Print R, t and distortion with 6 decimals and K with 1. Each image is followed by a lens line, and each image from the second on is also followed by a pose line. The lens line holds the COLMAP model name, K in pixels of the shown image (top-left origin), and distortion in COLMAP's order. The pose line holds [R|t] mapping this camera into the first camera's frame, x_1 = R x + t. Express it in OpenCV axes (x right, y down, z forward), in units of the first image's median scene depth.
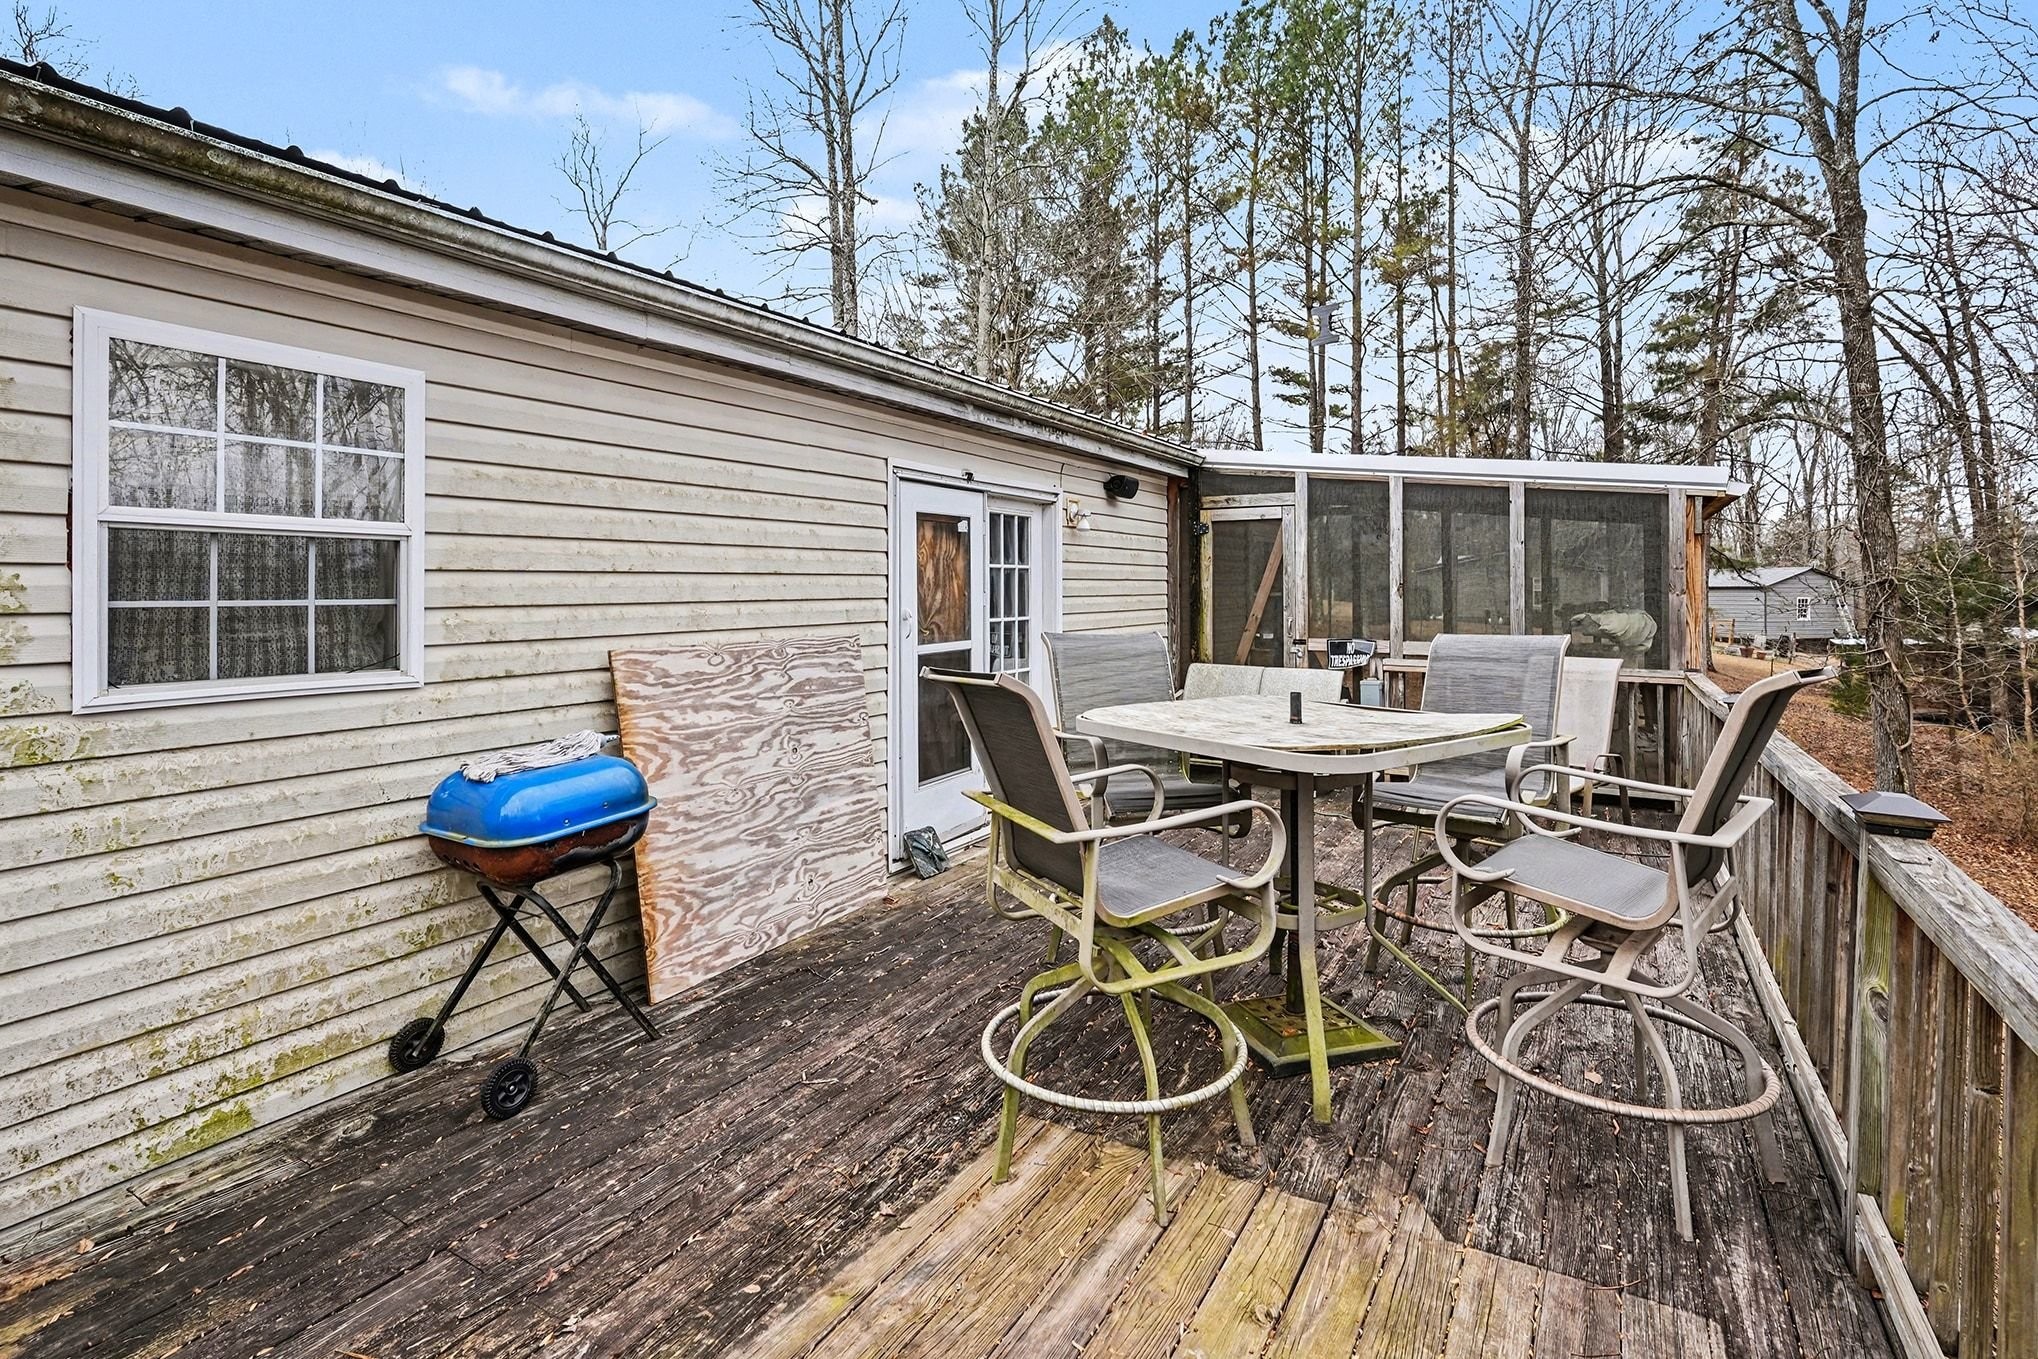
lens RADIAL K [[993.3, 0, 995.6], [0, 993.3, 572.2], [0, 0, 1]] dist [-0.005666, 0.002634]
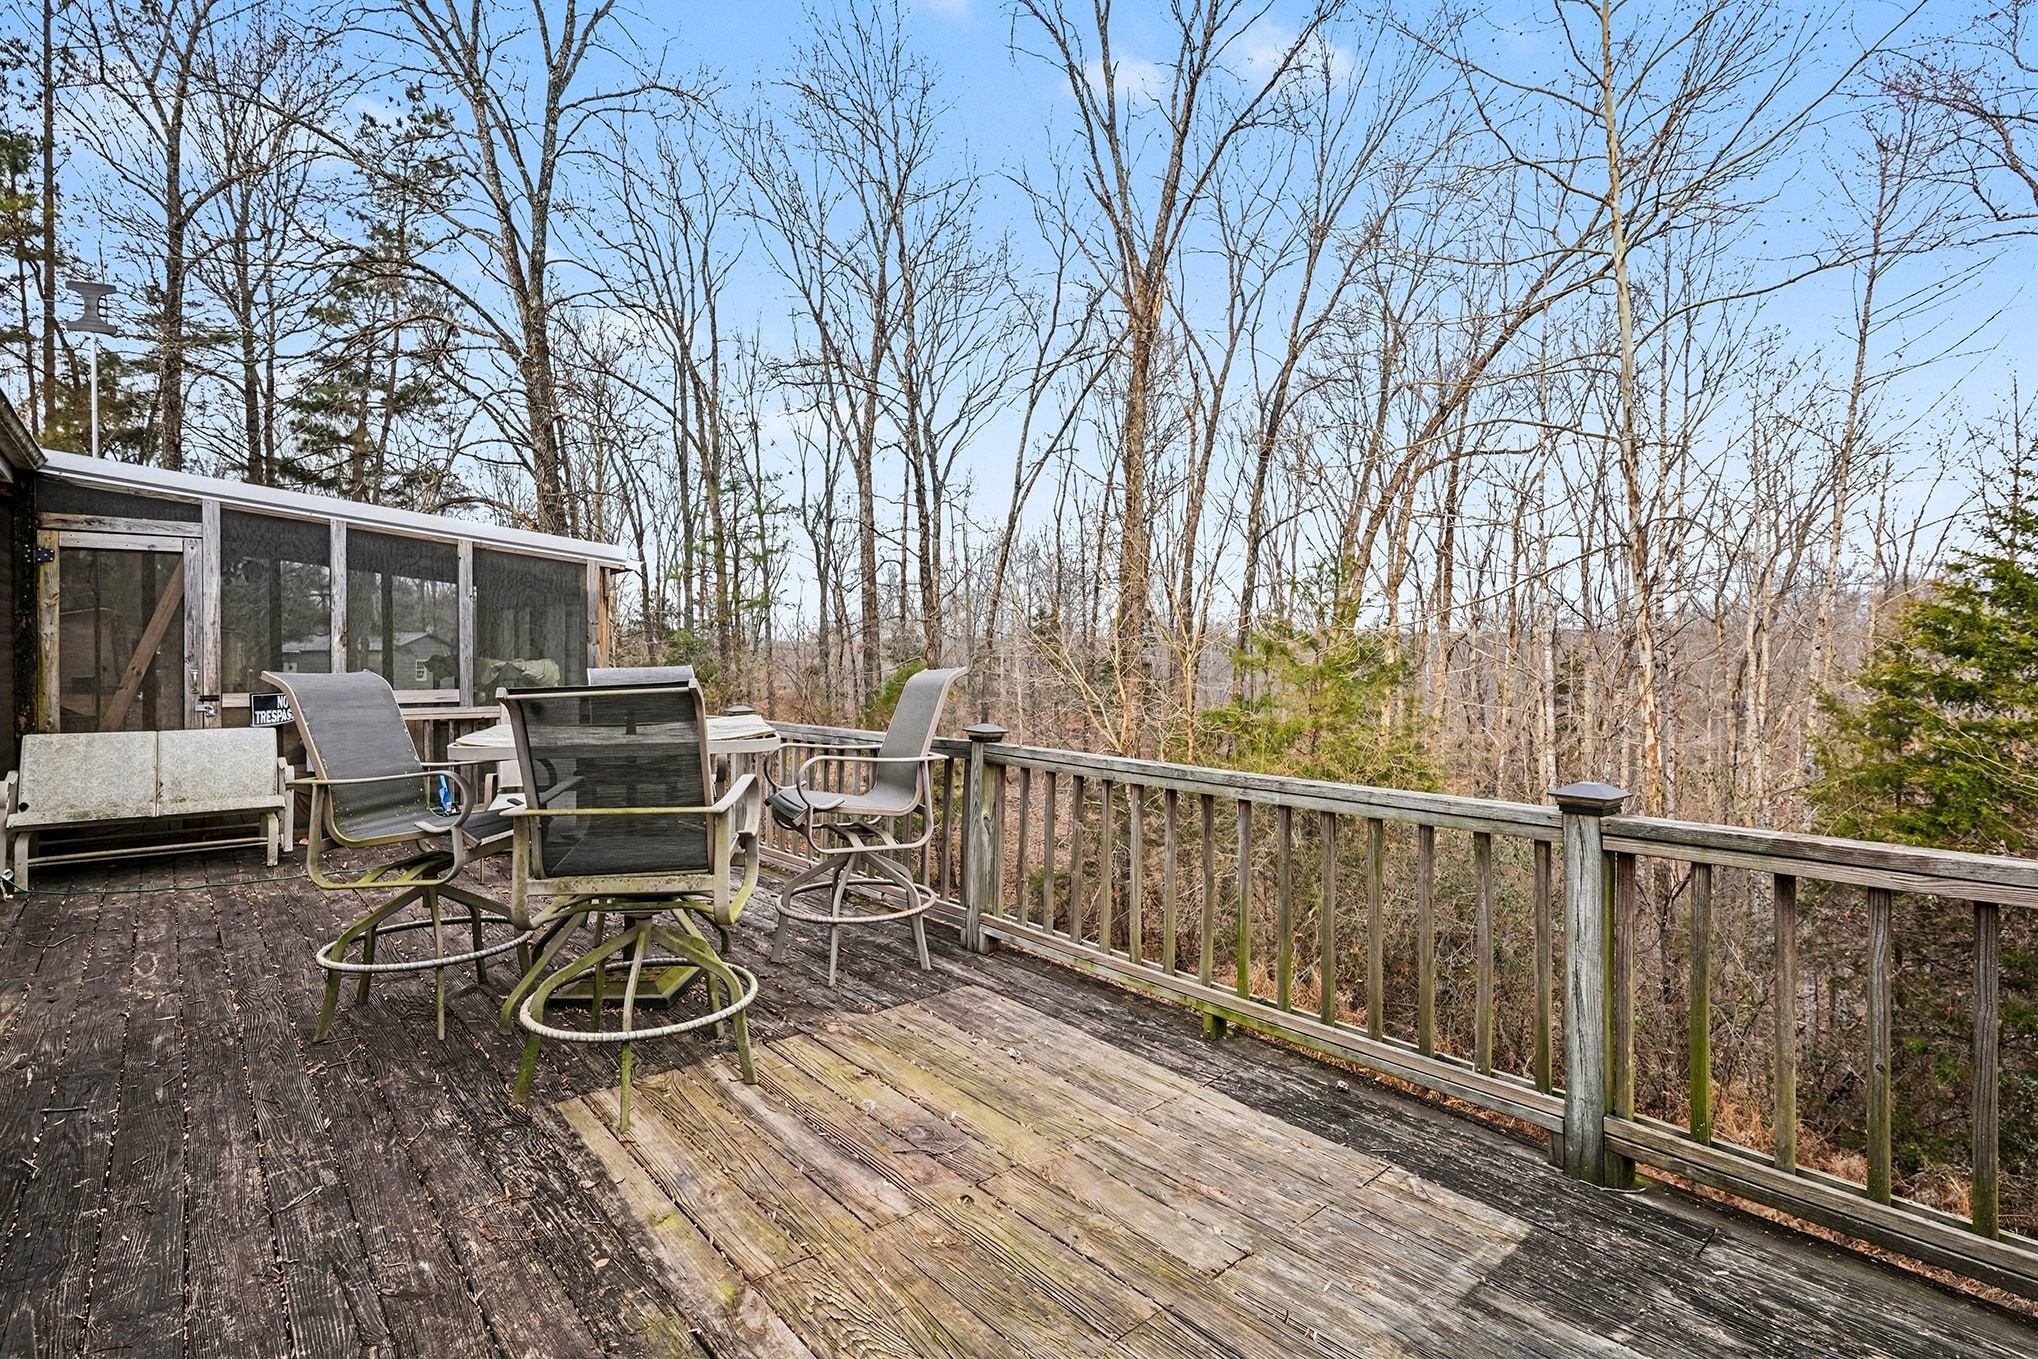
lens RADIAL K [[993.3, 0, 1005.8], [0, 993.3, 664.8], [0, 0, 1]] dist [-0.005666, 0.002634]
pose [[0.335319, -0.010401, 0.942047, -0.270765], [-0.017130, 0.999706, 0.017135, 0.014819], [-0.941949, -0.021883, 0.335043, 0.062725]]
